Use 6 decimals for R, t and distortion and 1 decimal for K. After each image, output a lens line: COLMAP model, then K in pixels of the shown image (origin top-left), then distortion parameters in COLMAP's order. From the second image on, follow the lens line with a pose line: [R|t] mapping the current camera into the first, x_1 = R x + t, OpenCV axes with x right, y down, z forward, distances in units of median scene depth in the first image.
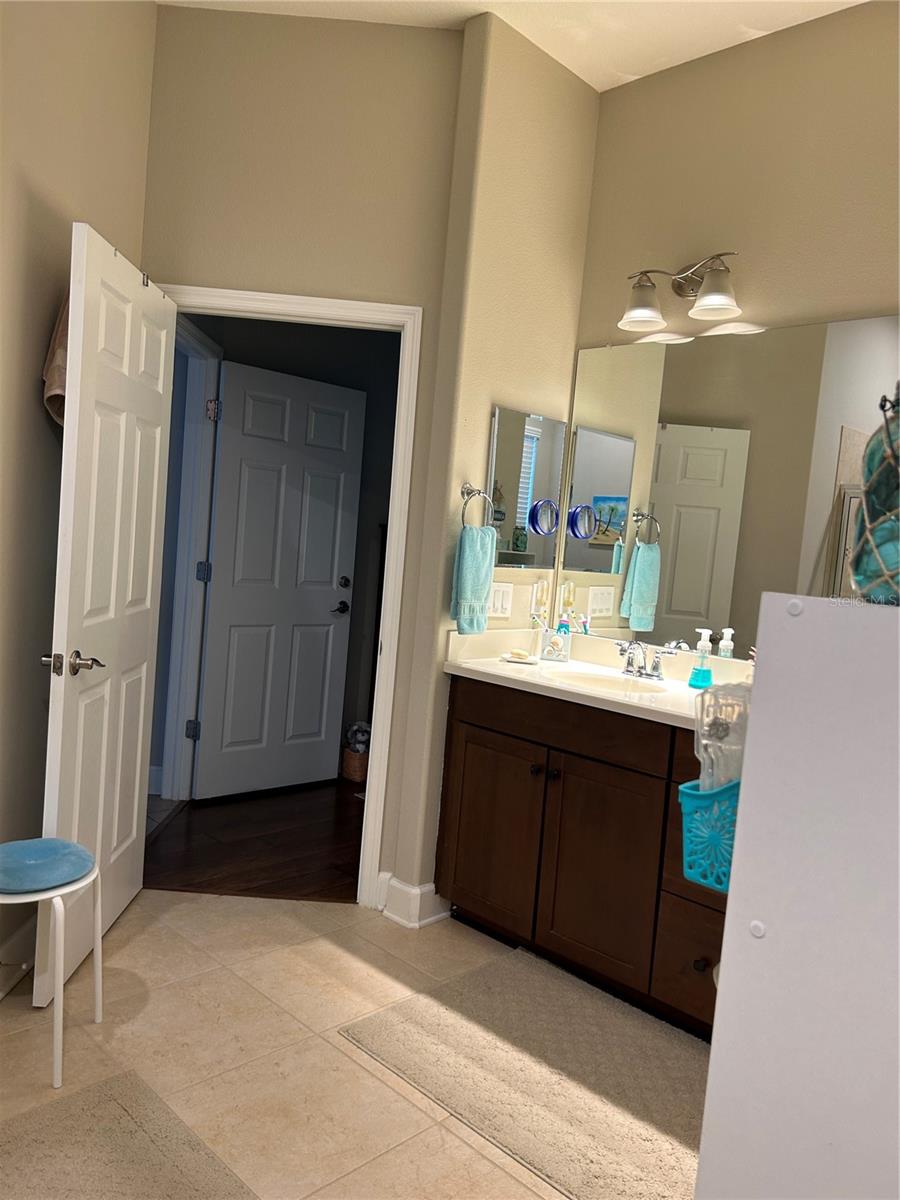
lens RADIAL K [[900.9, 0, 447.7], [0, 900.9, 602.2], [0, 0, 1]] dist [0.038473, -0.042089]
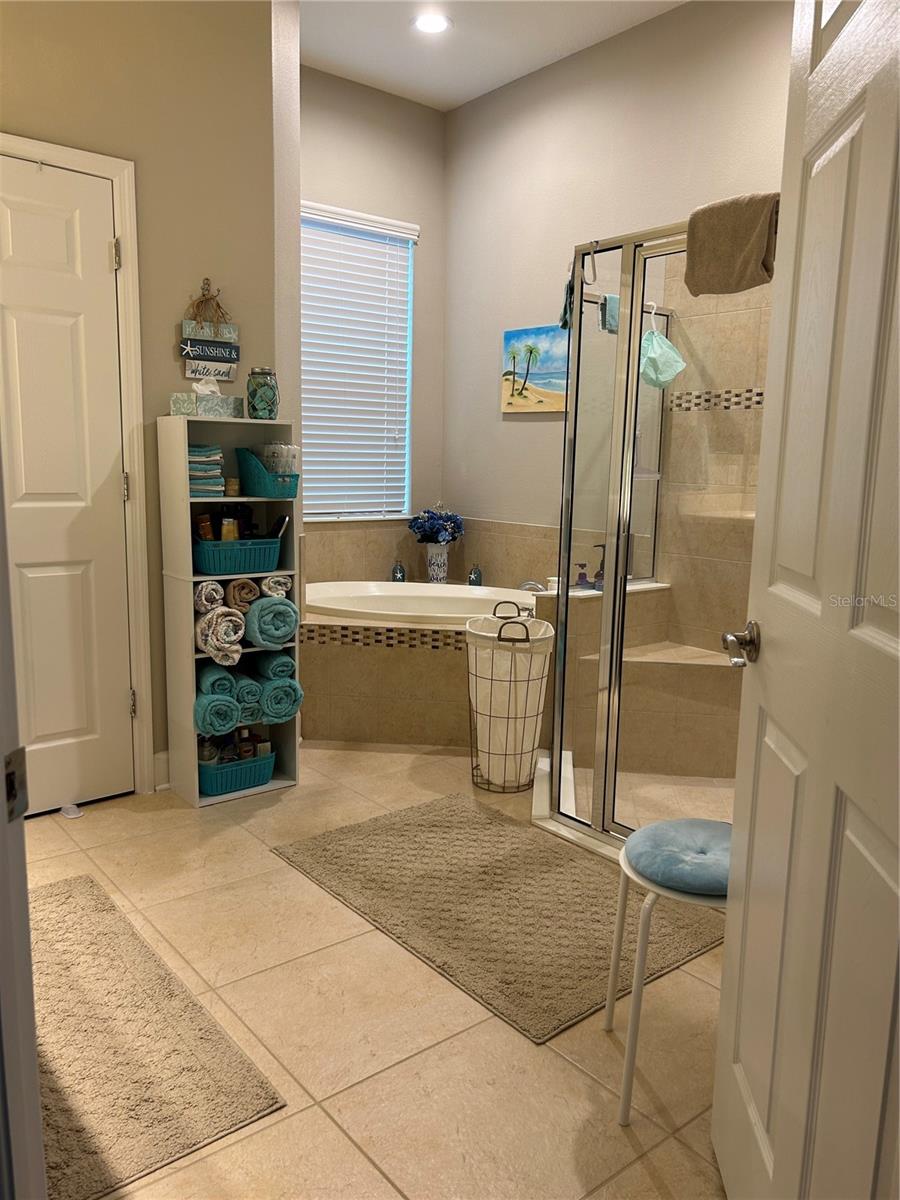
lens RADIAL K [[900.9, 0, 452.8], [0, 900.9, 601.8], [0, 0, 1]] dist [0.038473, -0.042089]
pose [[0.993424, -0.033486, -0.109487, 0.189994], [0.043782, 0.994701, 0.093027, 0.002687], [0.105792, -0.097208, 0.989626, 0.395307]]
